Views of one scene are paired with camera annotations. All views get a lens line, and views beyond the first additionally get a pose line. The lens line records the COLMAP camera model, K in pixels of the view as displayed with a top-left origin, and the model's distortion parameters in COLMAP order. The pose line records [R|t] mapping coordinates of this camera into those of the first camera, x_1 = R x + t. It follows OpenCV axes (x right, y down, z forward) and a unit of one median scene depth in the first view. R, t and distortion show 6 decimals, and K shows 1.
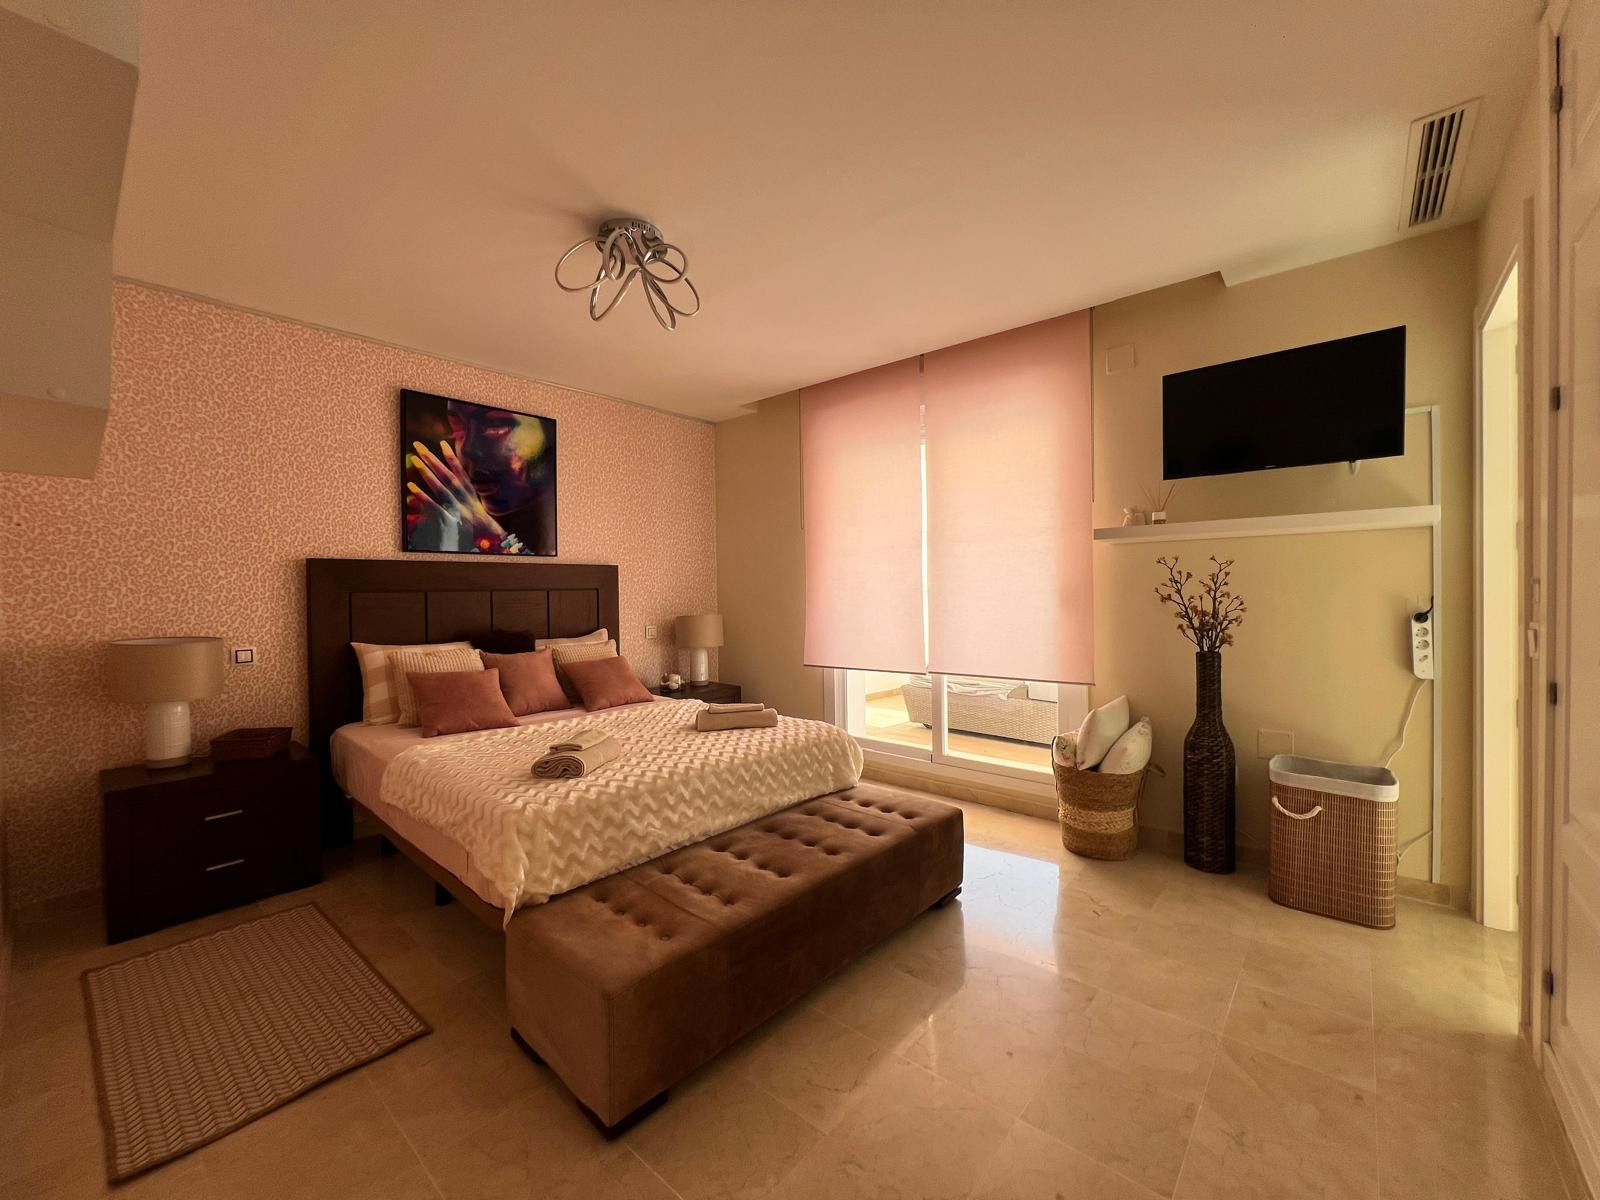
lens RADIAL K [[641.5, 0, 800.3], [0, 641.5, 592.6], [0, 0, 1]] dist [-0.000828, 0.000507]
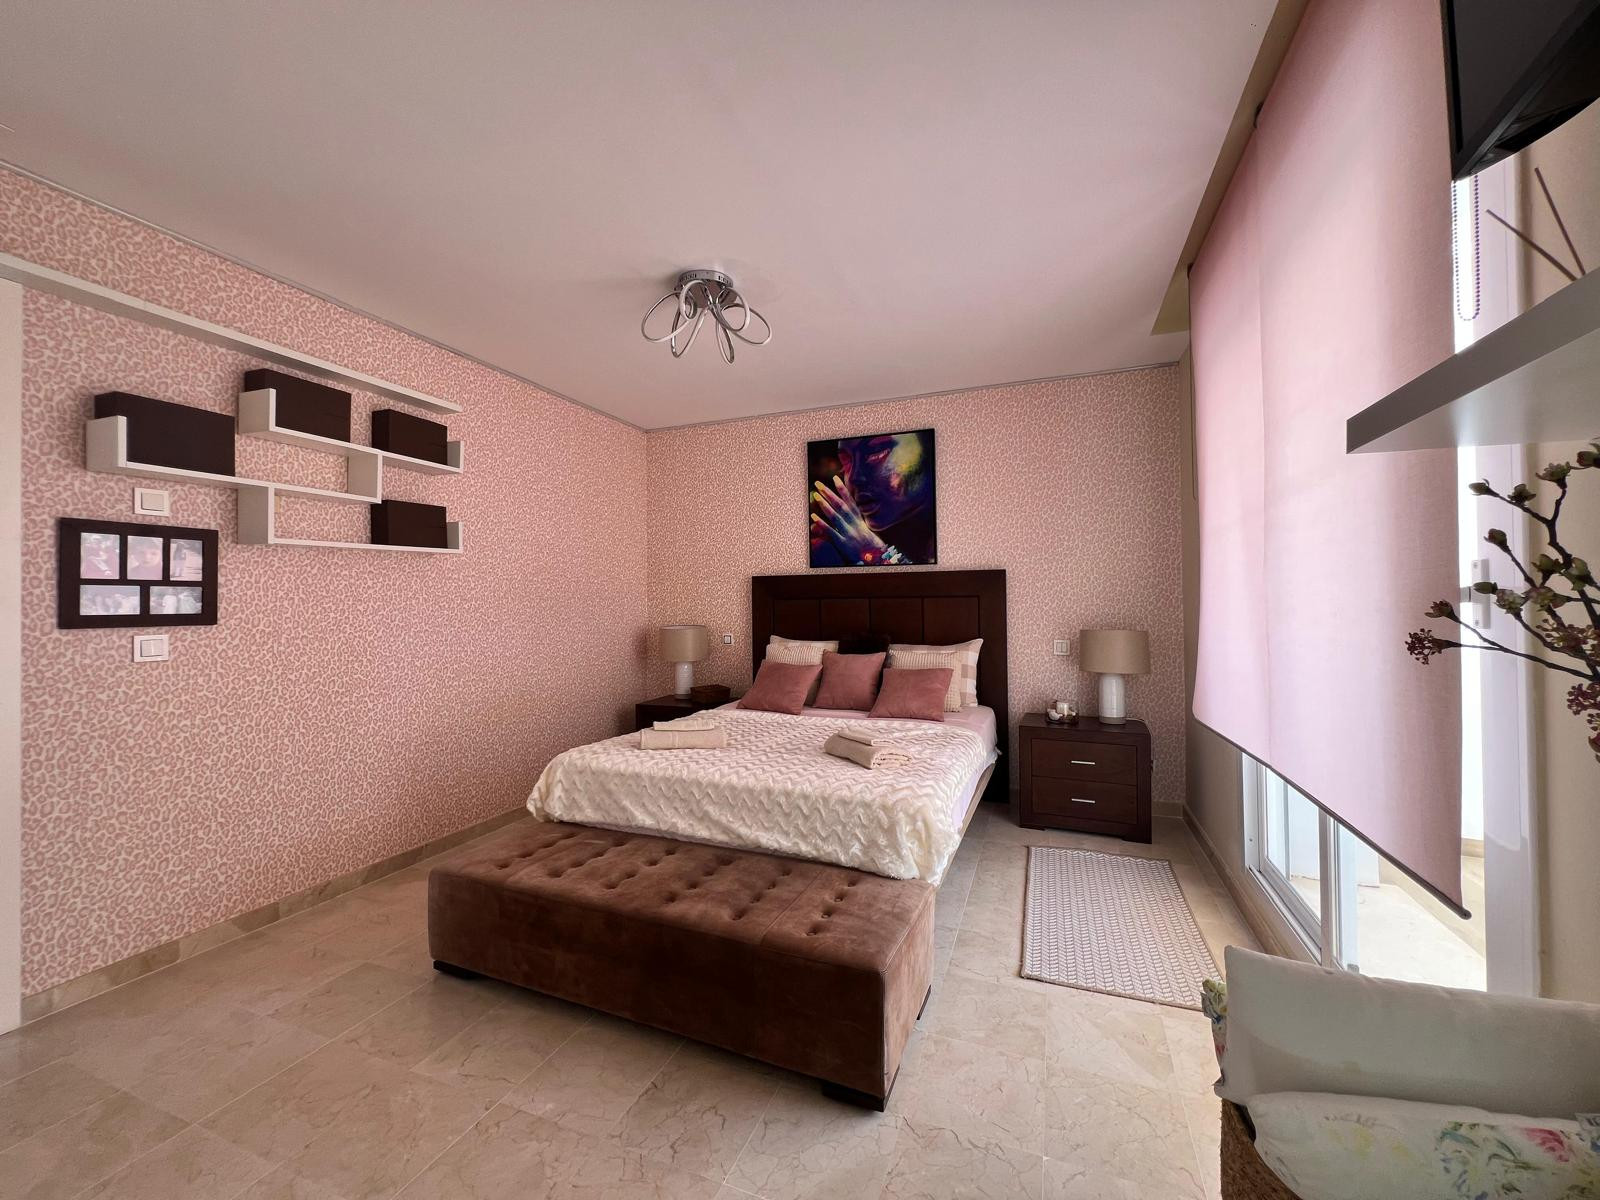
lens RADIAL K [[641.5, 0, 800.3], [0, 641.5, 592.6], [0, 0, 1]] dist [-0.000828, 0.000507]
pose [[0.334587, -0.004050, -0.942356, 0.560427], [0.000717, 0.999992, -0.004043, -0.008206], [0.942365, 0.000677, 0.334587, 0.517339]]
